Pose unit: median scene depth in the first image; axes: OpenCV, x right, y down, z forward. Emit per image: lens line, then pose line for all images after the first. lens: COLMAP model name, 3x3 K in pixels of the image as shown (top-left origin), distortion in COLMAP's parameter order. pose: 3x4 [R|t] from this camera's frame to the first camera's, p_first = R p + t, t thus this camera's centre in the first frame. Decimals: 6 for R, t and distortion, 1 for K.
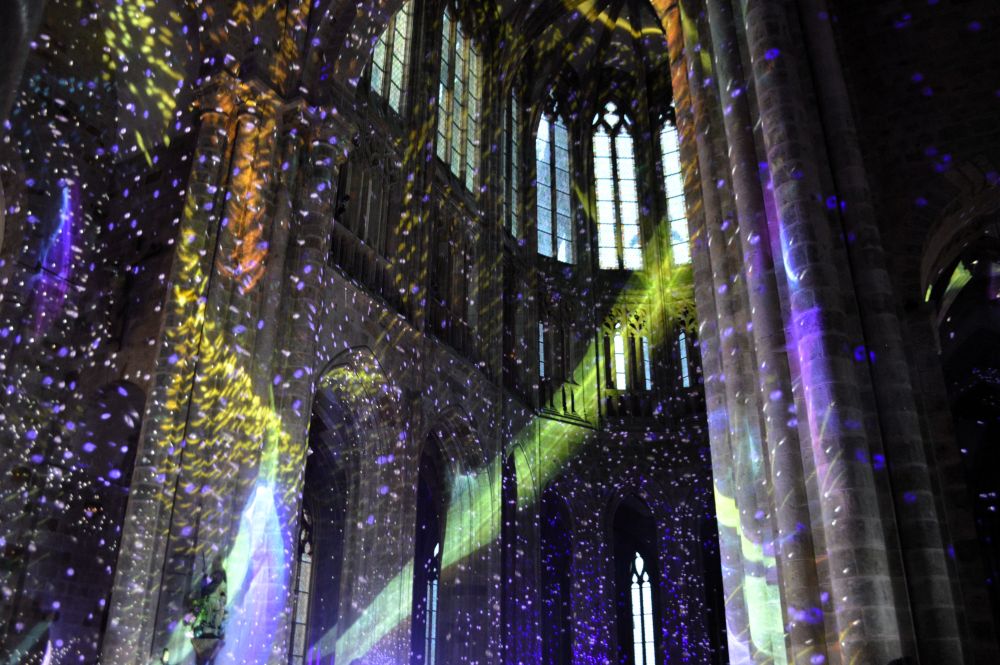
lens RADIAL K [[843.9, 0, 494.6], [0, 843.9, 345.3], [0, 0, 1]] dist [-0.073106, 0.007055]
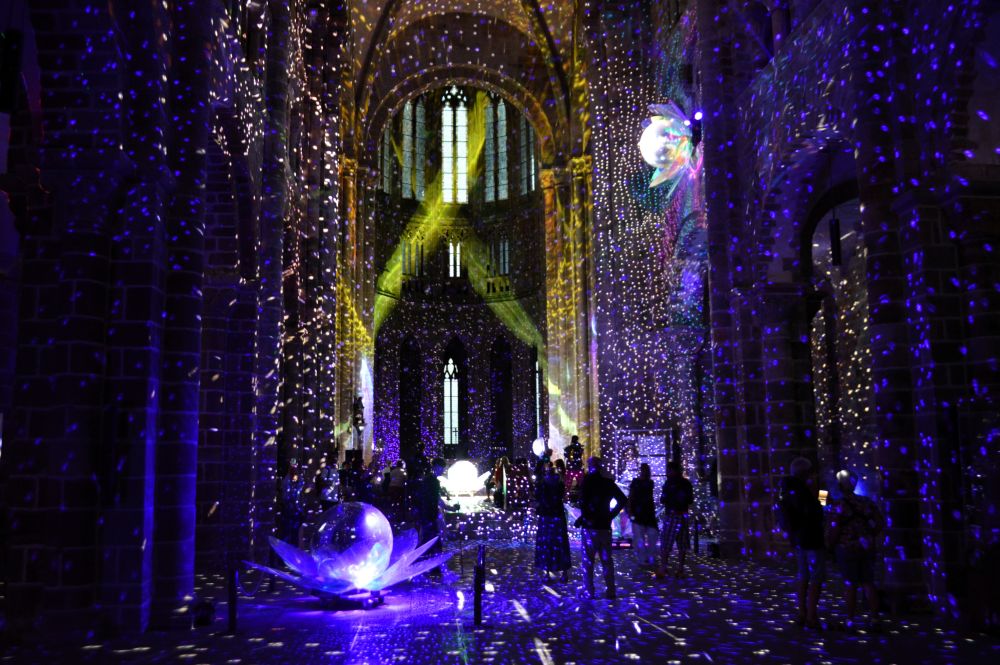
lens RADIAL K [[868.6, 0, 489.9], [0, 868.6, 354.4], [0, 0, 1]] dist [-0.084885, 0.015682]
pose [[0.850108, 0.046805, 0.524524, -0.672225], [-0.202425, 0.948560, 0.243431, -0.275636], [-0.486149, -0.313120, 0.815853, -0.625142]]
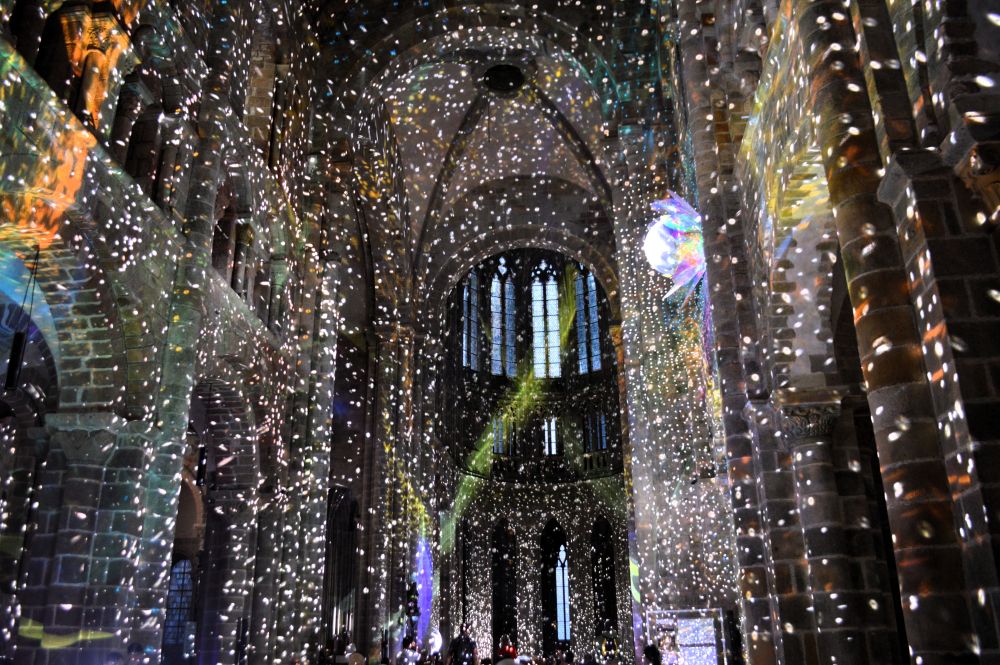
lens RADIAL K [[843.9, 0, 494.6], [0, 843.9, 345.3], [0, 0, 1]] dist [-0.073106, 0.007055]
pose [[0.931310, 0.111299, 0.346805, -0.481749], [-0.133300, 0.990262, 0.040161, -0.235394], [-0.338958, -0.083632, 0.937077, -0.555923]]
